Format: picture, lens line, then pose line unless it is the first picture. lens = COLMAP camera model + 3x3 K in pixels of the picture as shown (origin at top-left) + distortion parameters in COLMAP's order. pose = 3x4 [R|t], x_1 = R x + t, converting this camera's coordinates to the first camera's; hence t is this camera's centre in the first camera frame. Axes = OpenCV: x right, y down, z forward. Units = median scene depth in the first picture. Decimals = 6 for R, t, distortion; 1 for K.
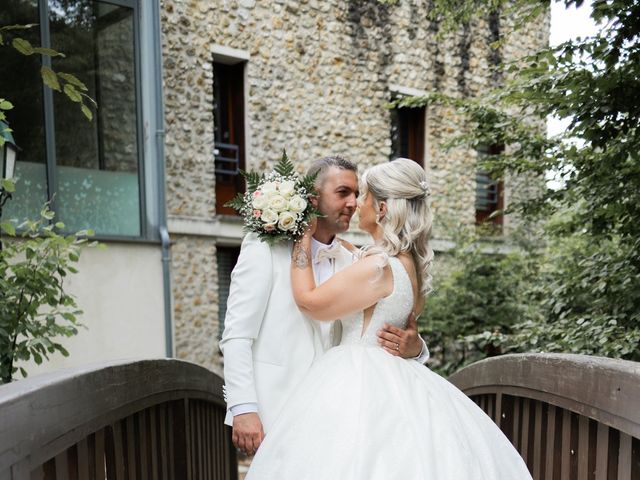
lens RADIAL K [[540.2, 0, 320.0], [0, 540.2, 240.0], [0, 0, 1]] dist [0.009689, -0.004330]
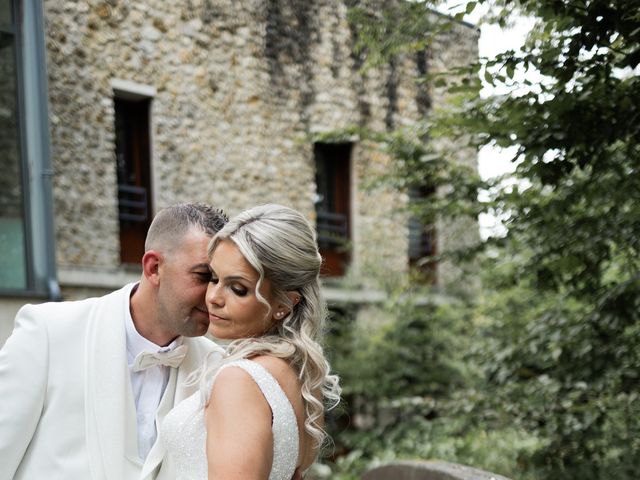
lens RADIAL K [[356.6, 0, 320.0], [0, 356.6, 240.0], [0, 0, 1]] dist [0.001125, 0.000109]
pose [[0.999971, 0.000415, -0.007667, 0.152720], [-0.000944, 0.997608, -0.069115, -0.046490], [0.007620, 0.069120, 0.997579, 0.408969]]
